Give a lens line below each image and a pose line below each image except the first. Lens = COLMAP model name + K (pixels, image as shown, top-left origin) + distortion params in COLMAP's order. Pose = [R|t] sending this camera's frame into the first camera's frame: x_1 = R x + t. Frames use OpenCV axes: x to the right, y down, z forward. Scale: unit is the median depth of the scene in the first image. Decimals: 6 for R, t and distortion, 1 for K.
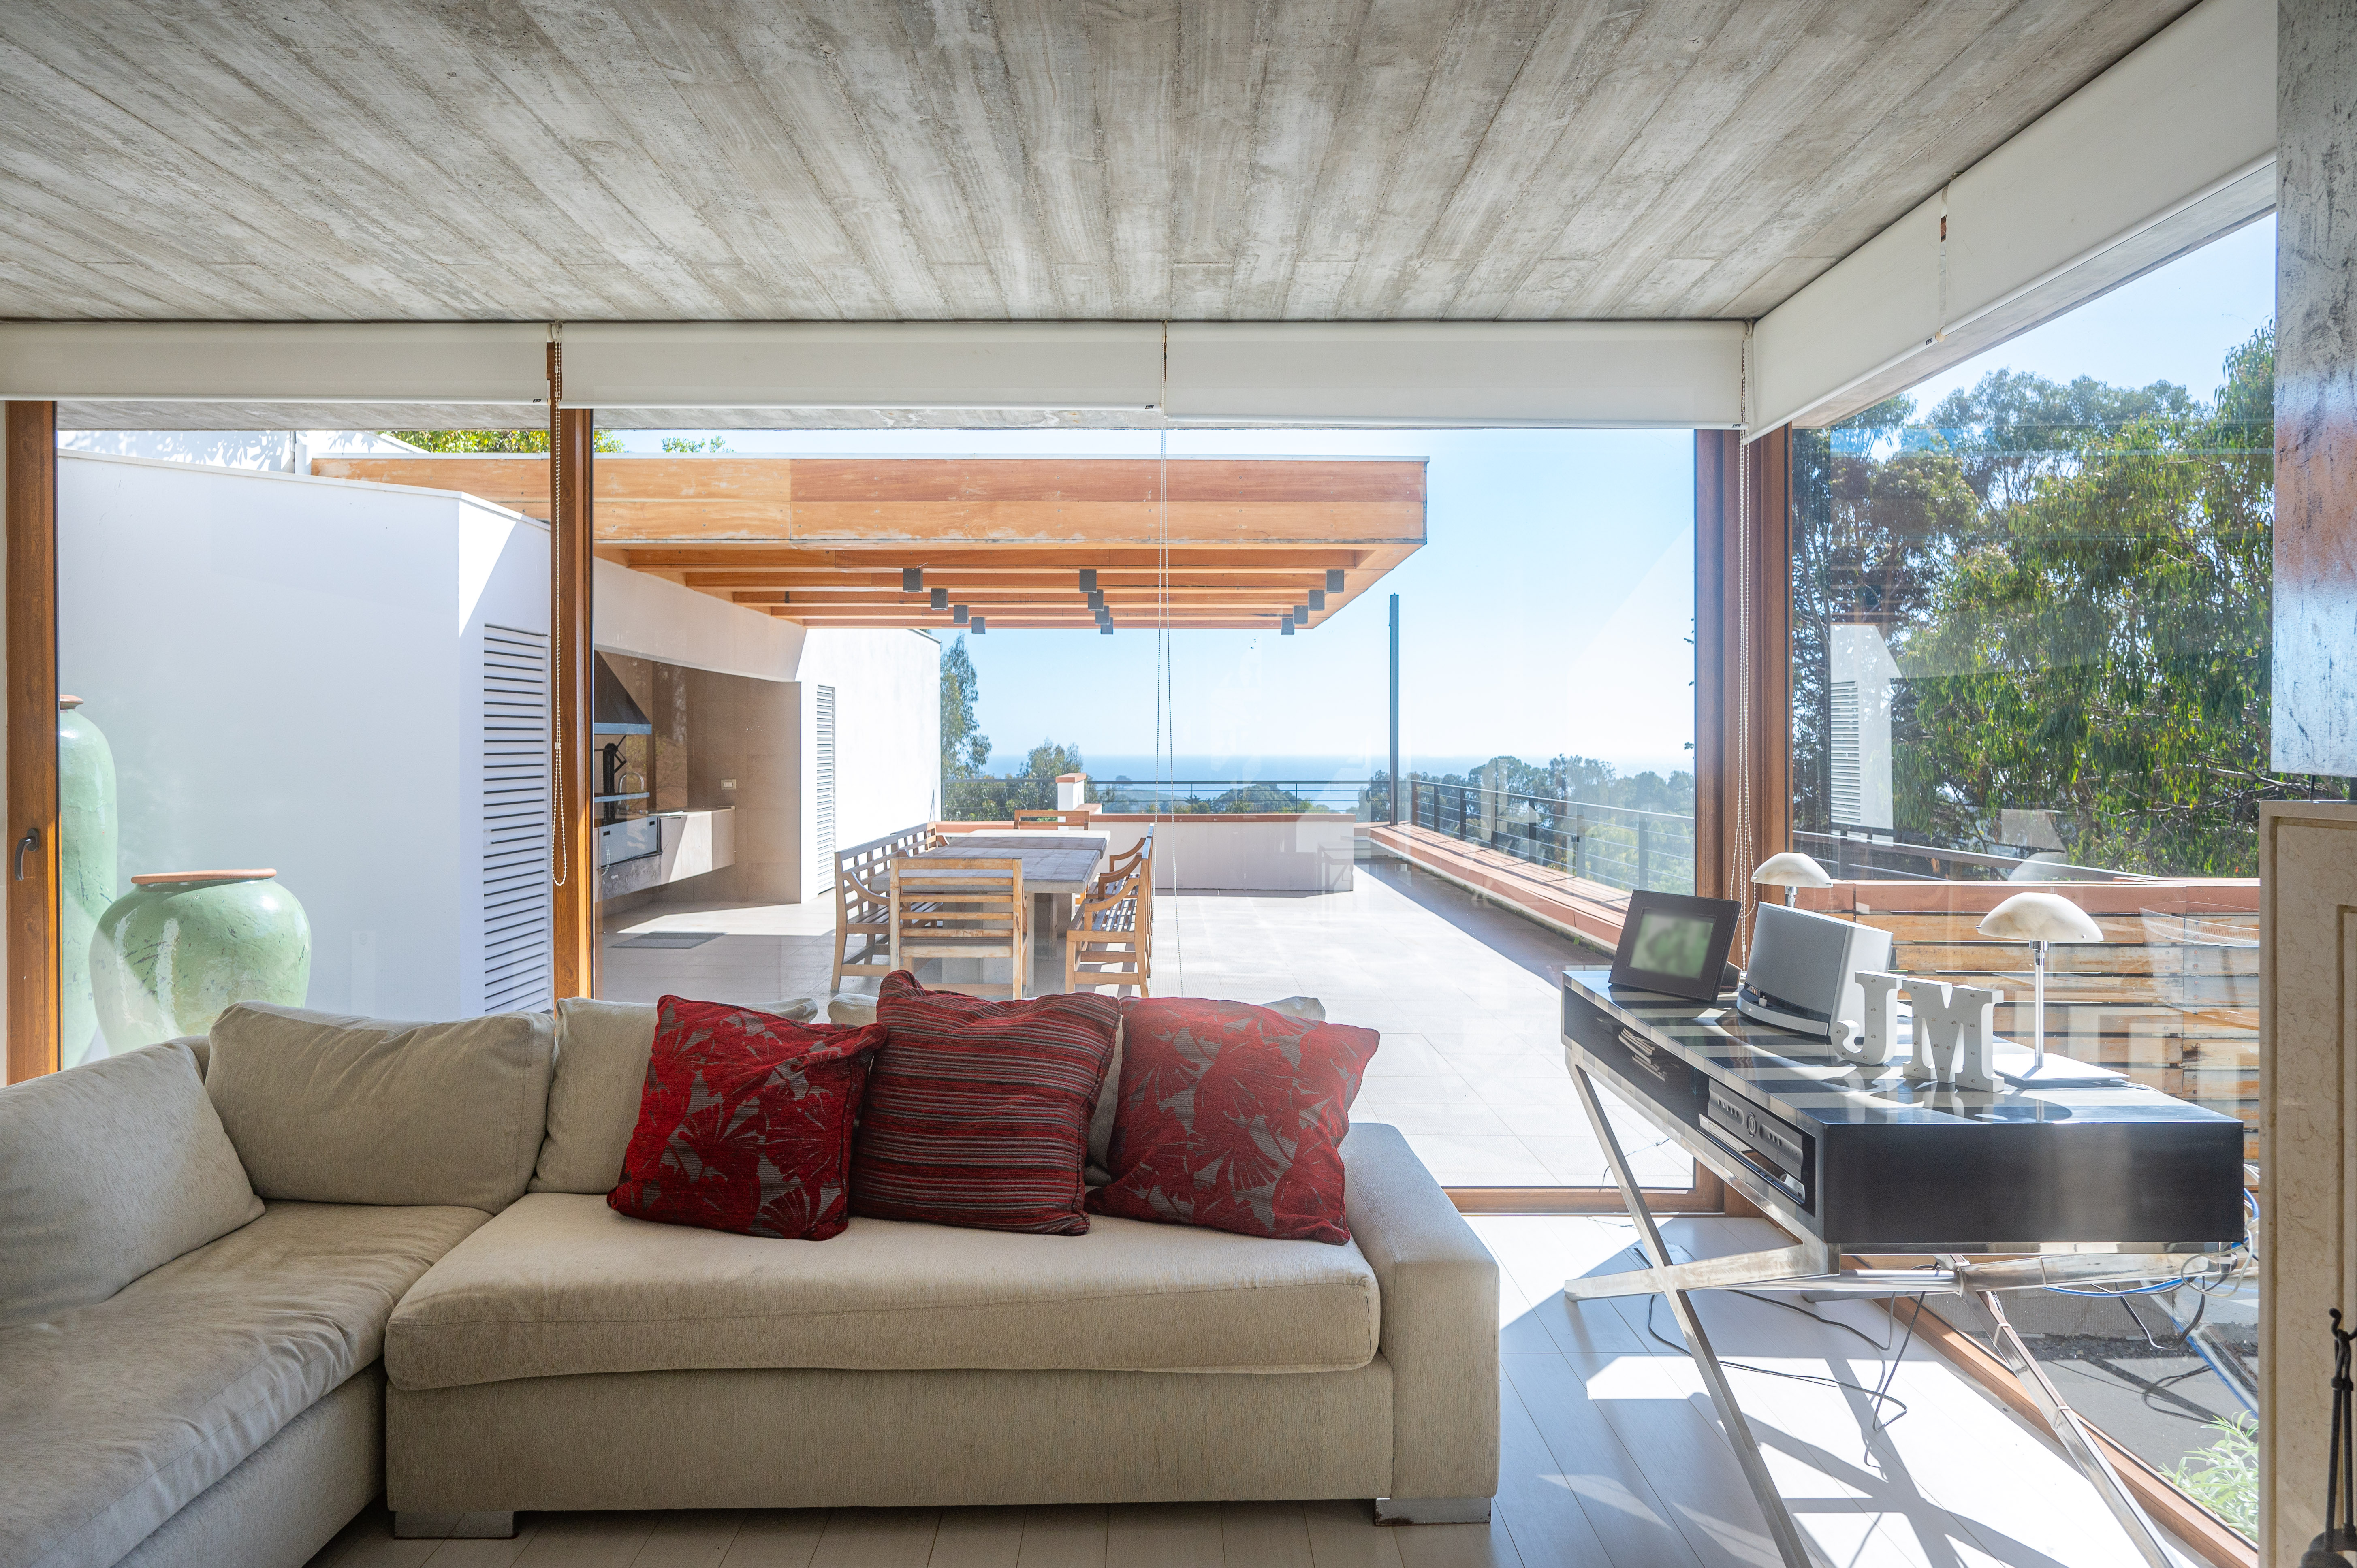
lens RADIAL K [[1387.5, 0, 1160.8], [0, 1387.5, 774.1], [0, 0, 1]] dist [-0.000728, -0.002292]
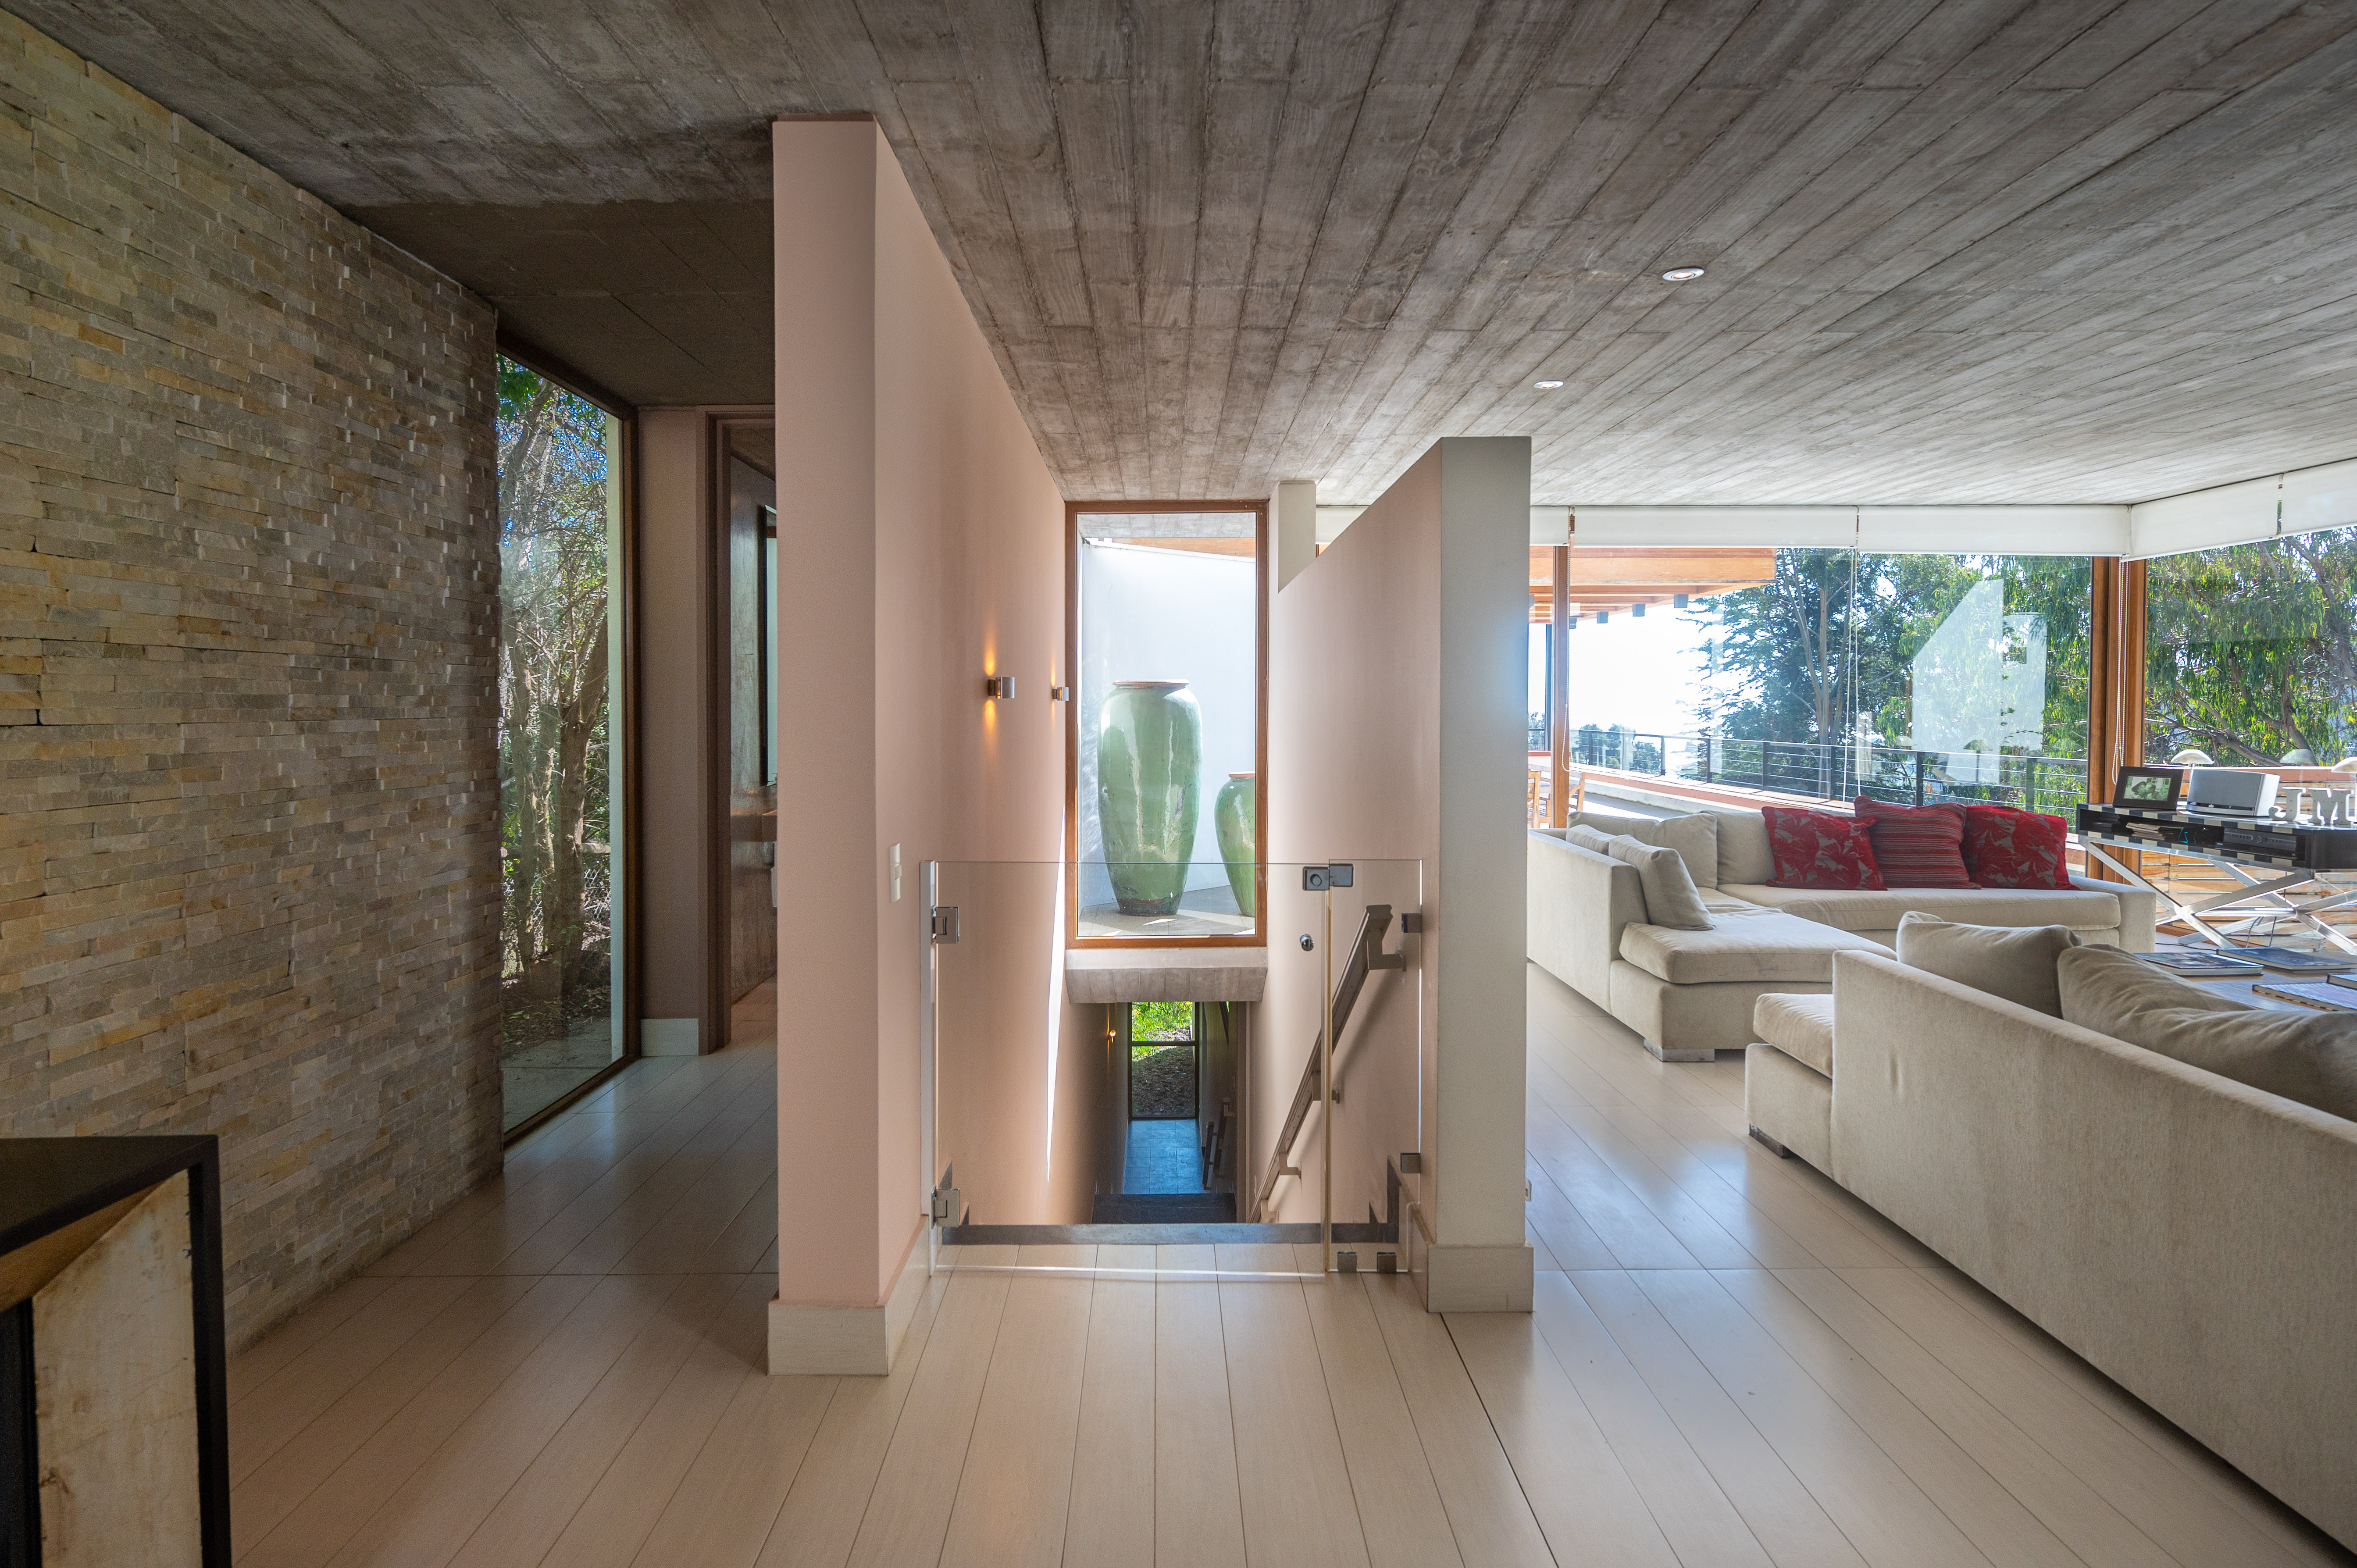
lens RADIAL K [[1202.0, 0, 1131.8], [0, 1202.0, 740.4], [0, 0, 1]] dist [-0.004634, -0.001914]
pose [[0.999998, -0.000570, 0.001831, -1.135476], [0.000552, 0.999950, 0.009997, 0.015655], [-0.001837, -0.009996, 0.999948, -0.864145]]
